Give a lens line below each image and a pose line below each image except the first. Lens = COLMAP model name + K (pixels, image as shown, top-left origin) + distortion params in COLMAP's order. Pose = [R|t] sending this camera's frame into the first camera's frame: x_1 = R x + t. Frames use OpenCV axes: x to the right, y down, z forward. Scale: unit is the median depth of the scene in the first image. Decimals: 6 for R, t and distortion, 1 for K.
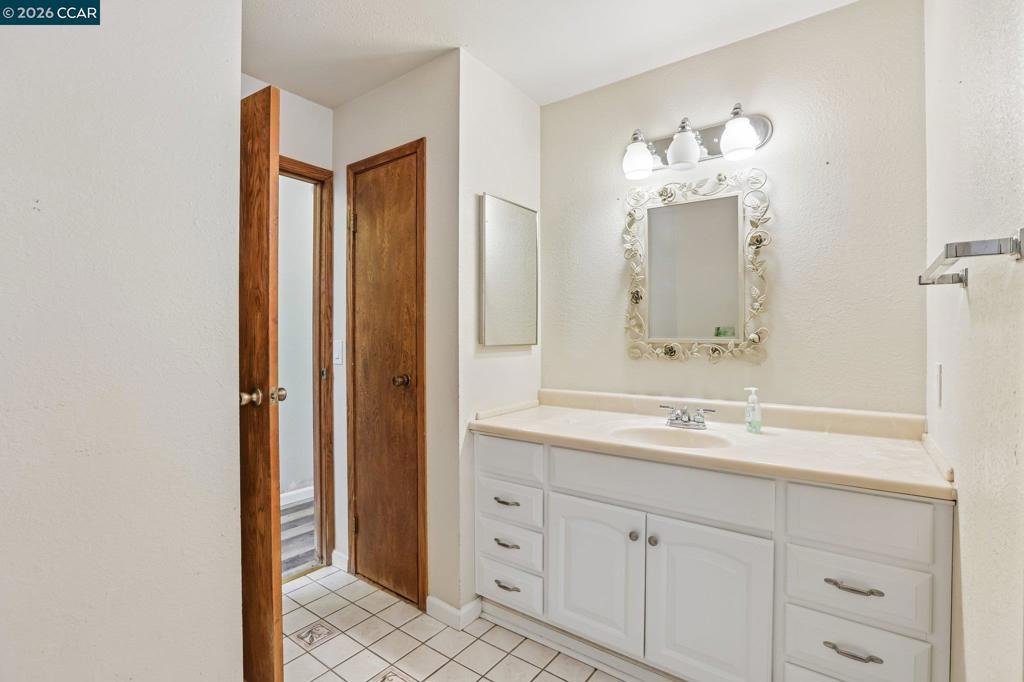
lens RADIAL K [[463.7, 0, 527.6], [0, 463.7, 343.6], [0, 0, 1]] dist [-0.050134, 0.017706]
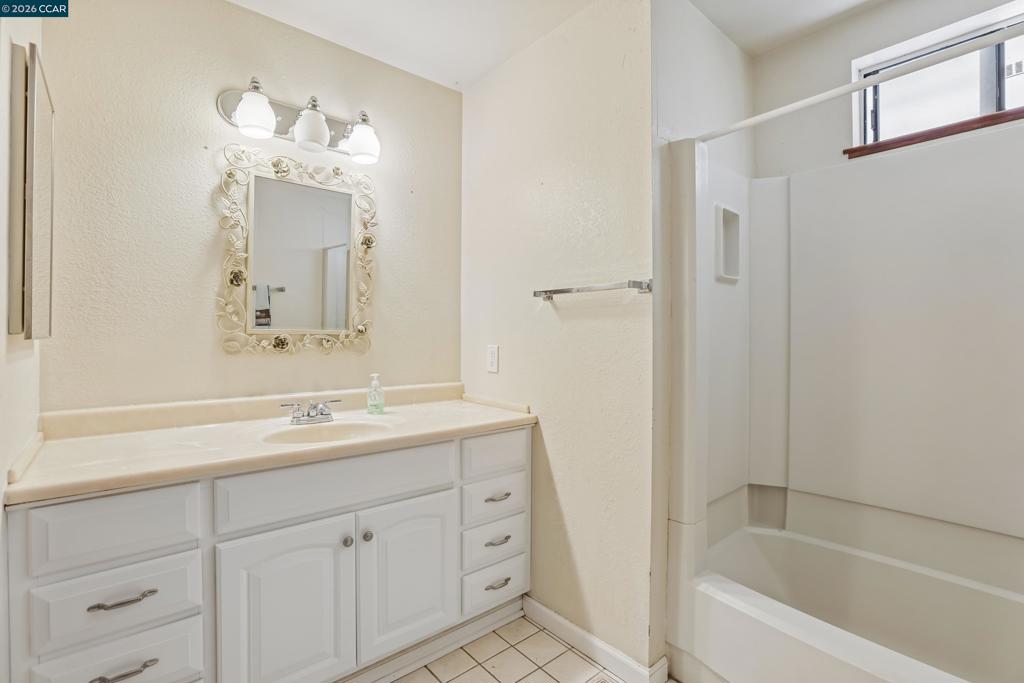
lens RADIAL K [[472.3, 0, 514.8], [0, 472.3, 335.6], [0, 0, 1]] dist [-0.053326, 0.017343]
pose [[0.243845, -0.002873, 0.969810, -0.501314], [0.007111, 0.999974, 0.001174, 0.004375], [-0.969788, 0.006610, 0.243859, 0.371751]]
